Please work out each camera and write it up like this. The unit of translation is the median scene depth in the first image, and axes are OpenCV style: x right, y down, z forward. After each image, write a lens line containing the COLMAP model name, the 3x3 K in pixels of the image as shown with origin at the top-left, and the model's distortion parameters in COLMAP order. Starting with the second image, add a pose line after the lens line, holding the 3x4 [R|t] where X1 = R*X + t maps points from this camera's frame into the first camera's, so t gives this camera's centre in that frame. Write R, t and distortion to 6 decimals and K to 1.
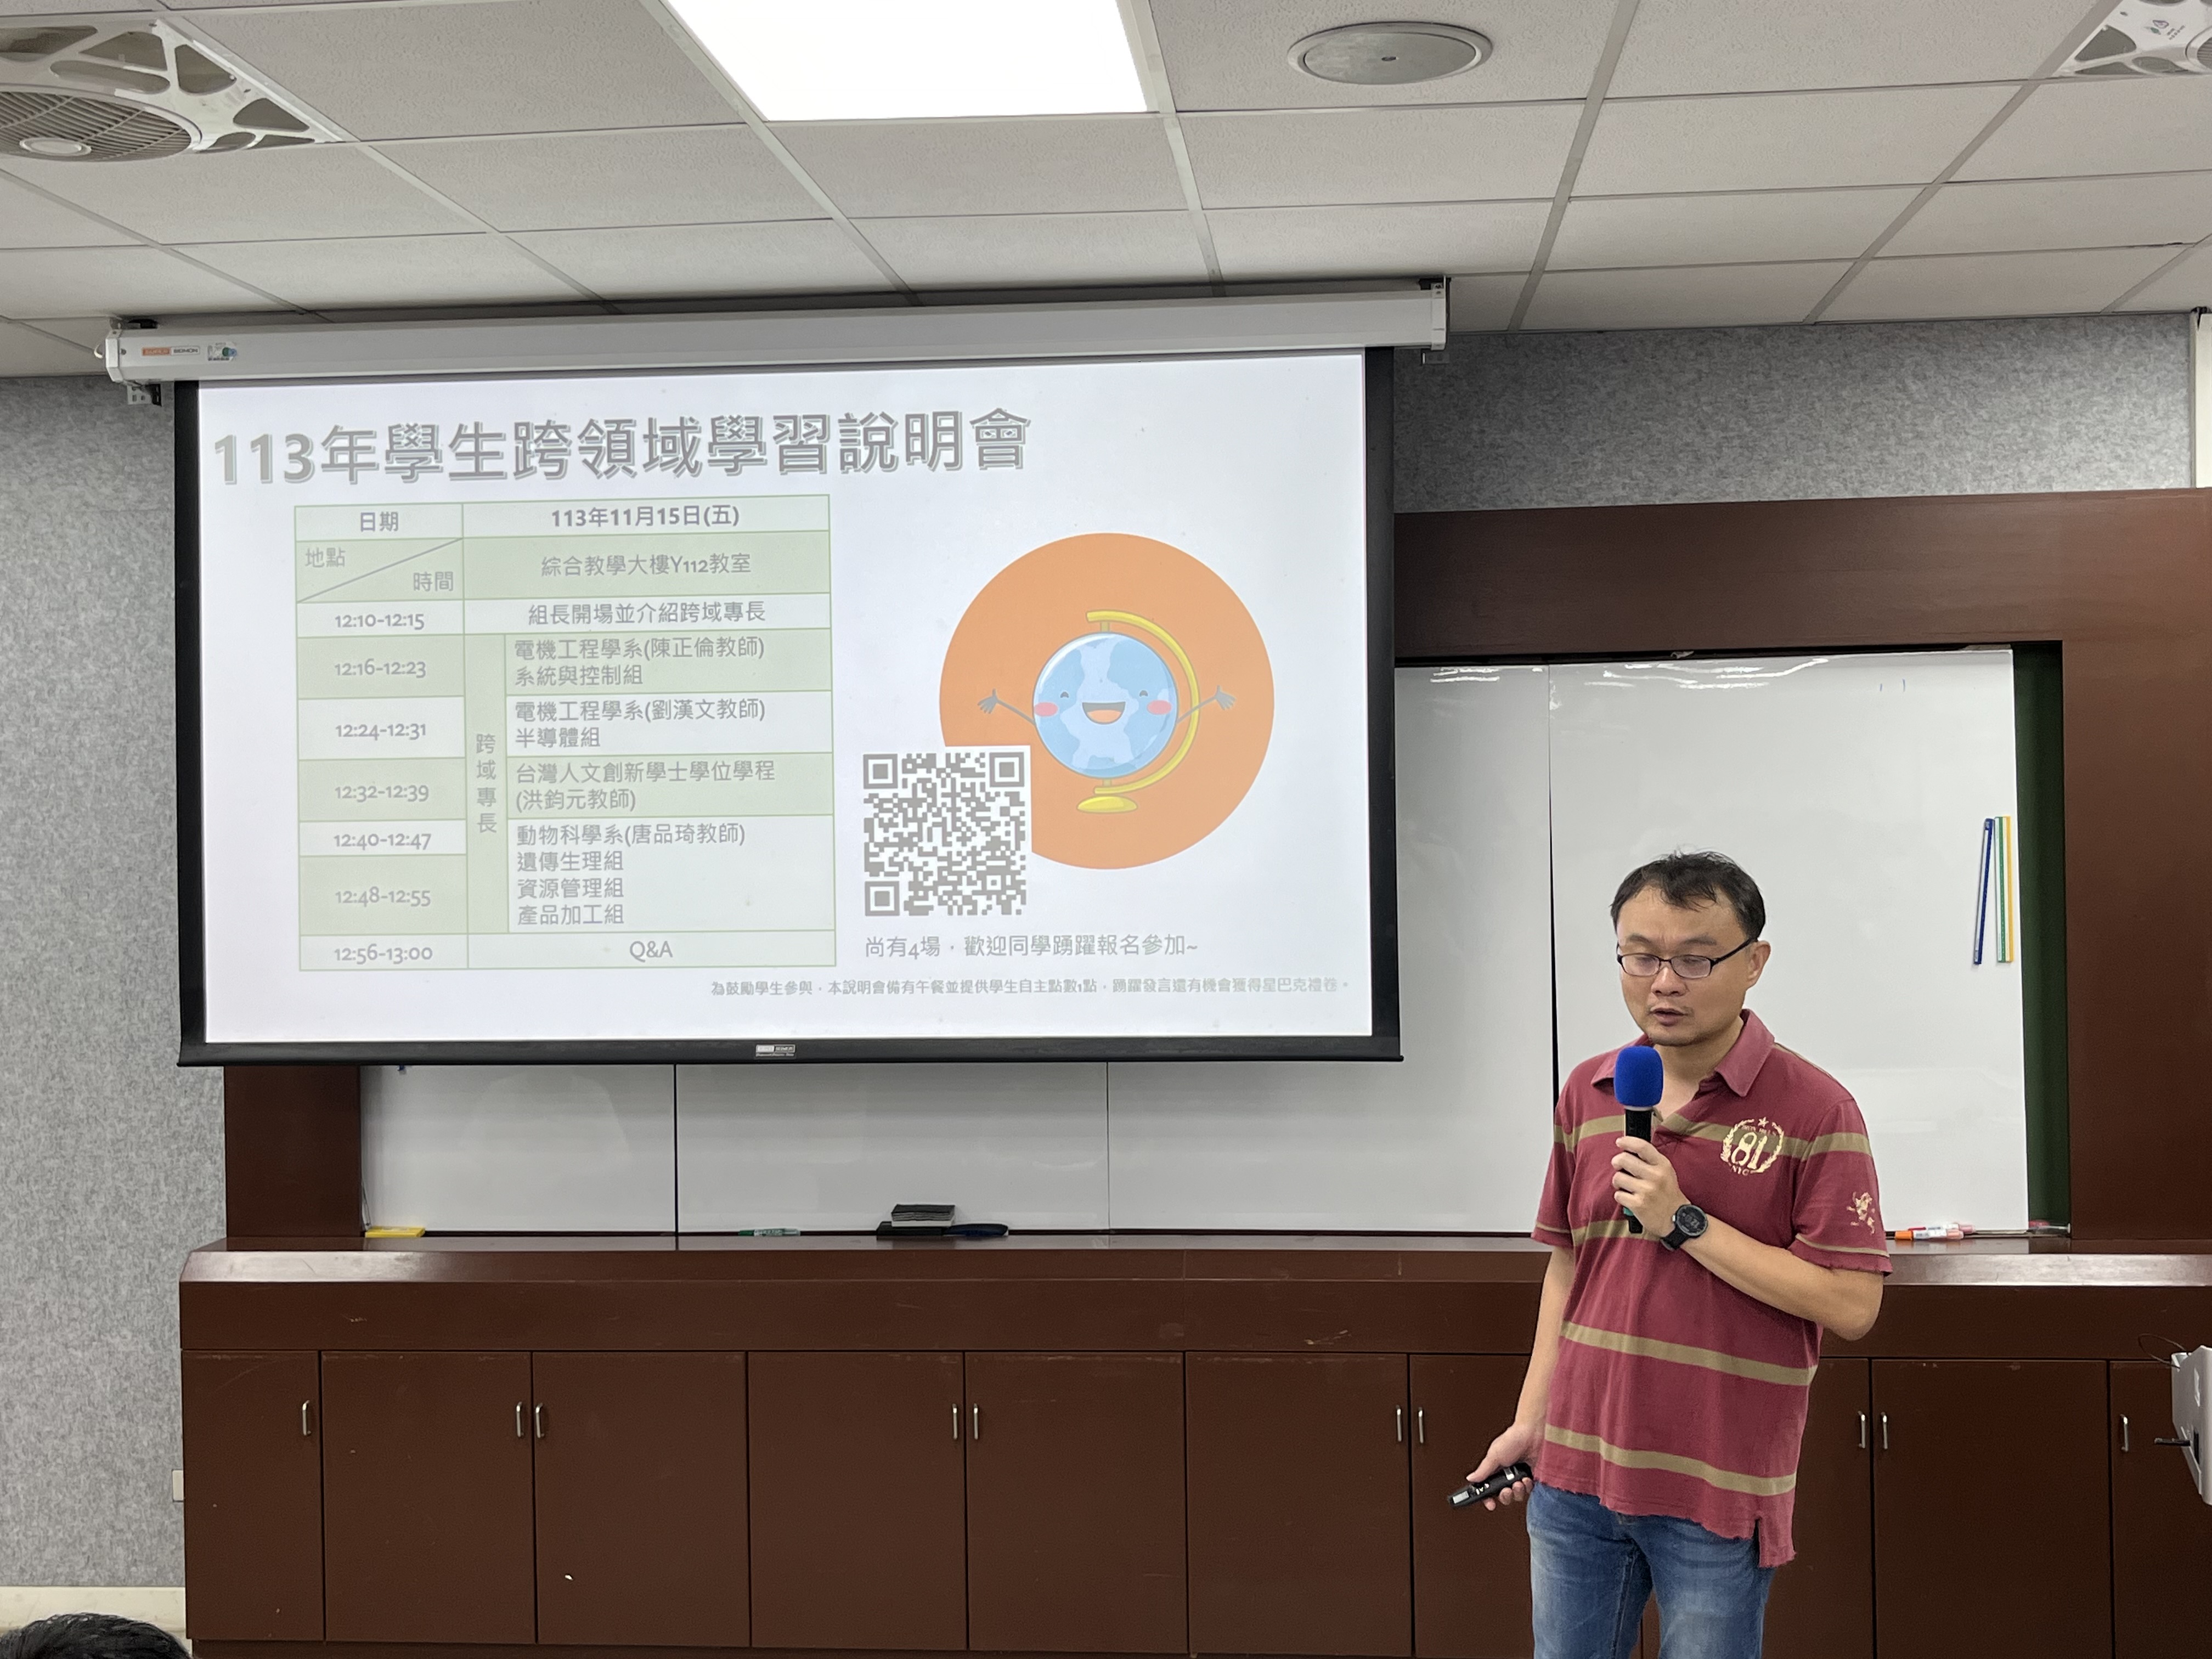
lens RADIAL K [[2473.4, 0, 1128.2], [0, 2473.4, 833.7], [0, 0, 1]] dist [0.035308, -0.052864]
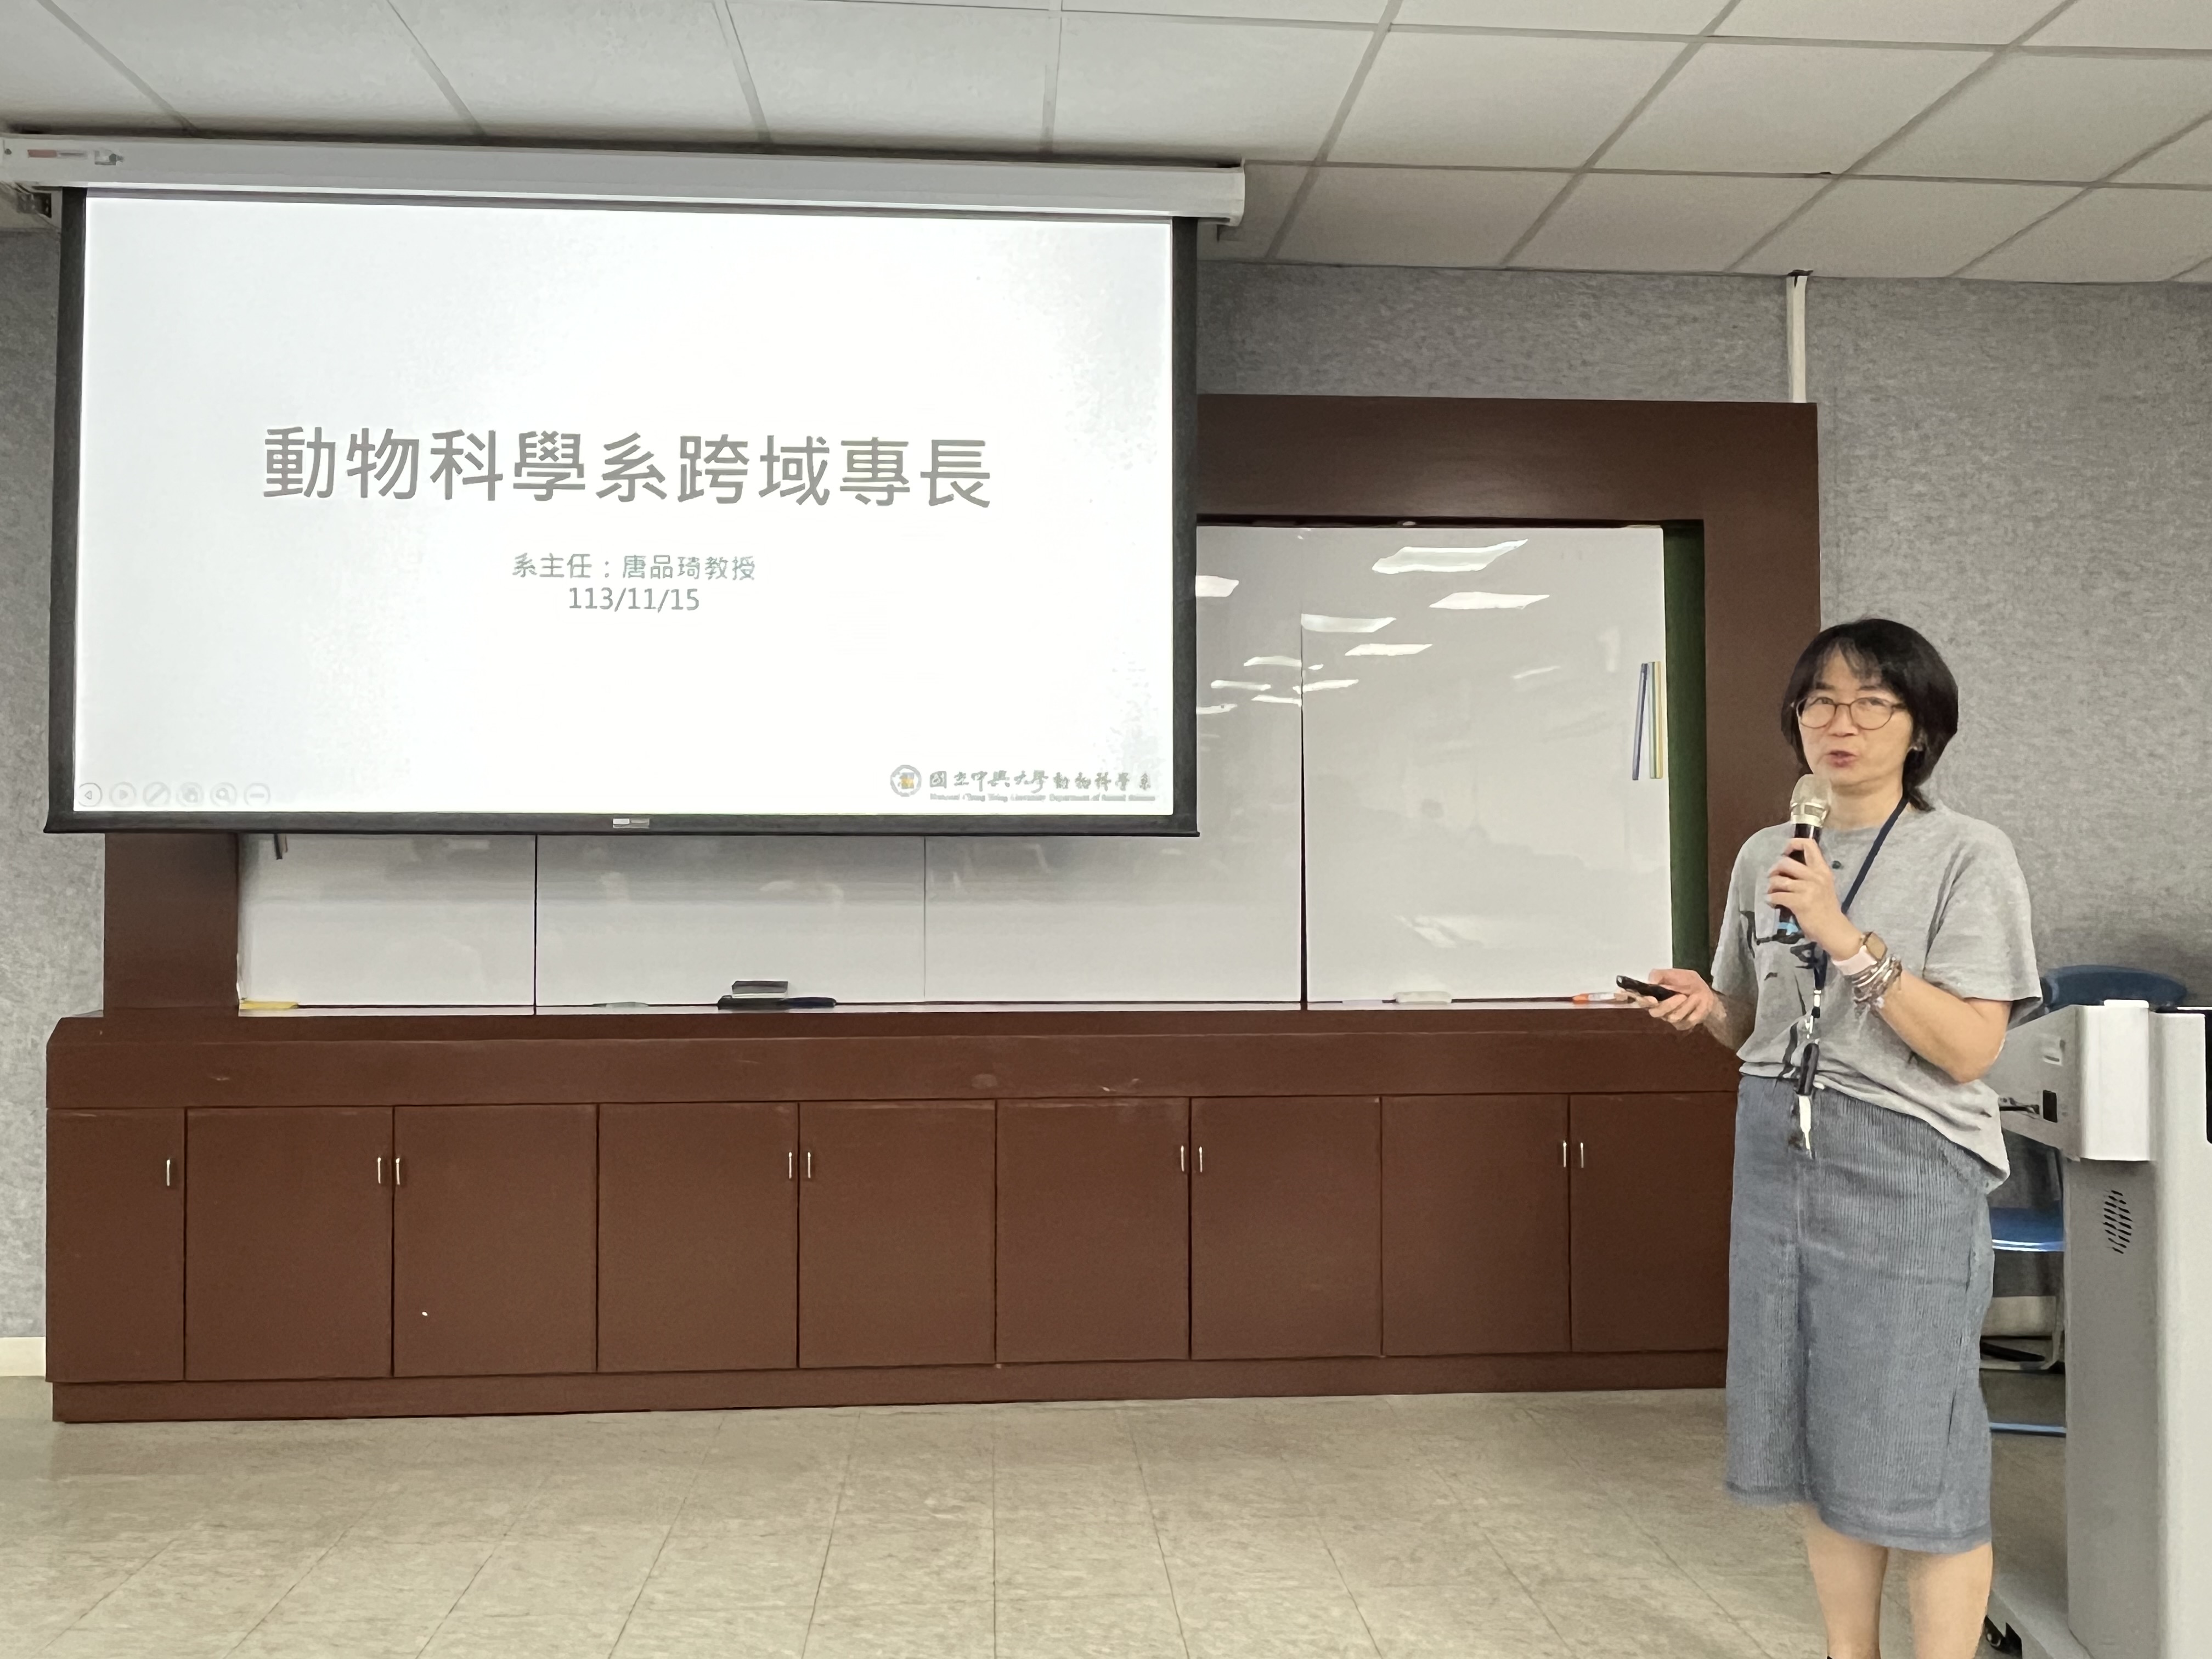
lens RADIAL K [[1570.1, 0, 1097.0], [0, 1570.1, 827.0], [0, 0, 1]] dist [-0.002578, -0.003817]
pose [[0.987563, 0.017195, 0.156280, -0.044105], [-0.013173, 0.999556, -0.026736, 0.097523], [-0.156670, 0.024345, 0.987351, 0.260617]]
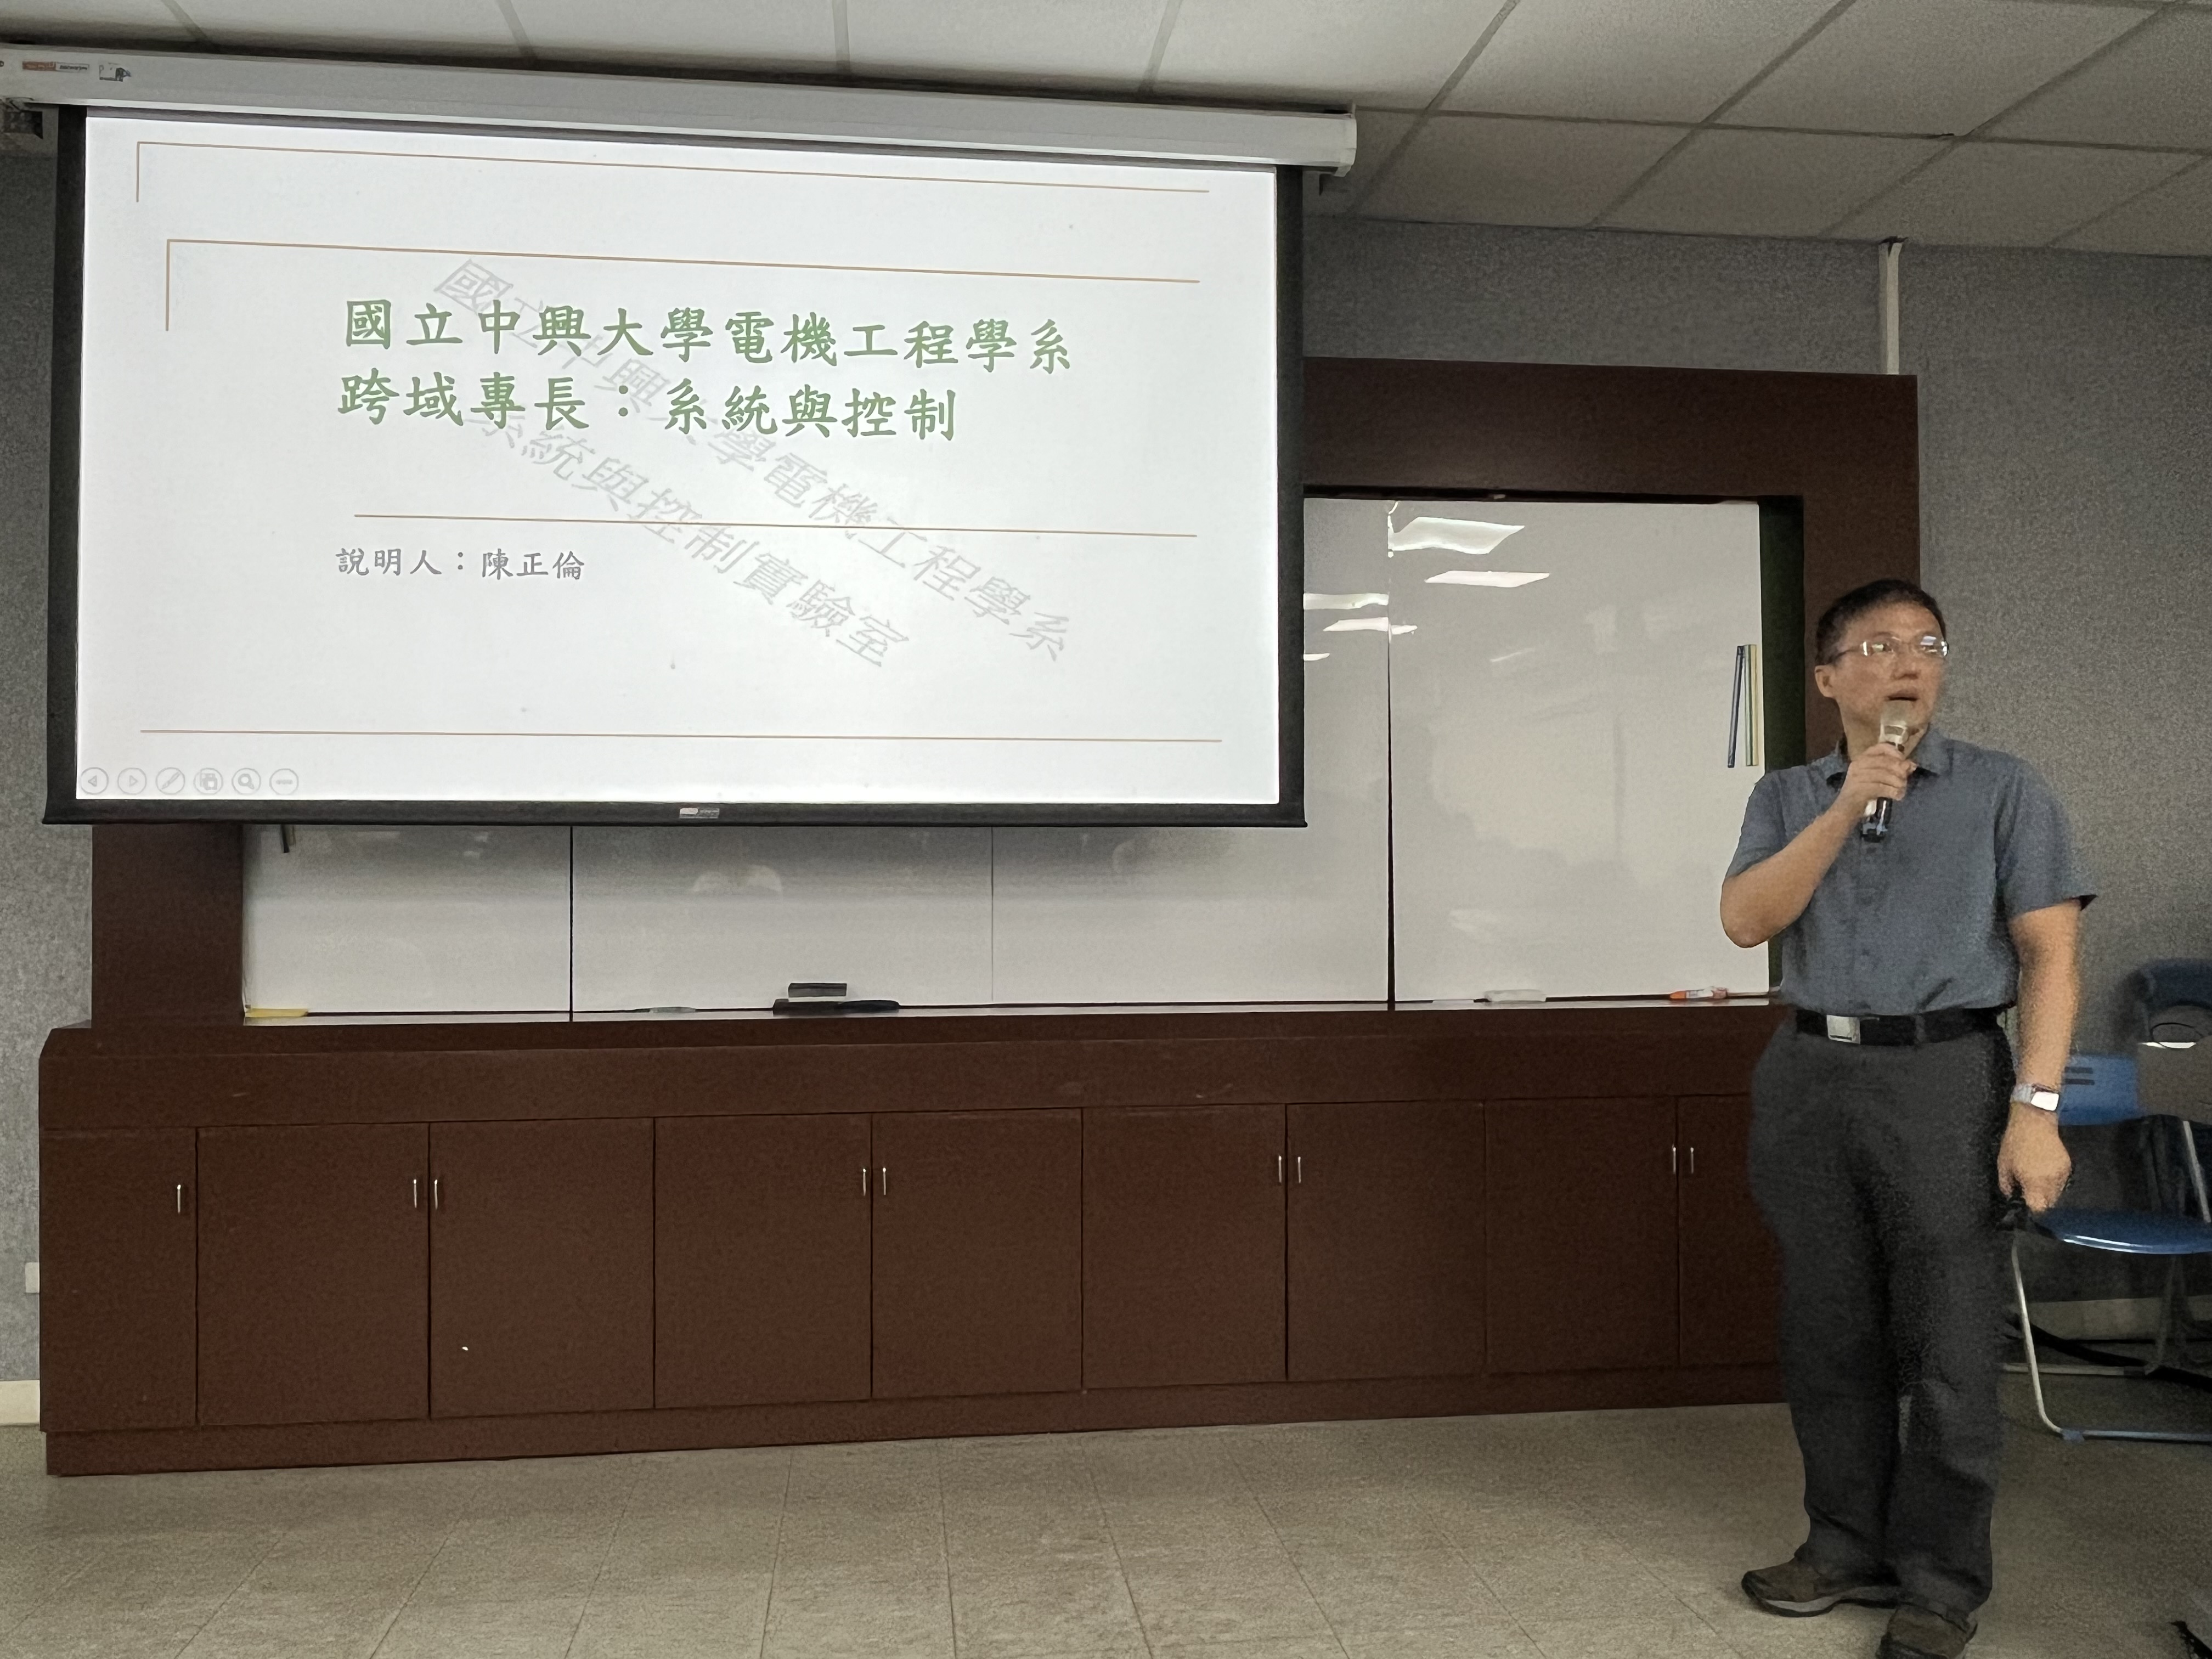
lens RADIAL K [[1645.9, 0, 1093.8], [0, 1645.9, 830.4], [0, 0, 1]] dist [-0.001166, -0.006547]
pose [[0.977250, 0.015150, 0.211549, -0.117770], [-0.011475, 0.999761, -0.018590, 0.097681], [-0.211780, 0.015739, 0.977191, 0.287806]]
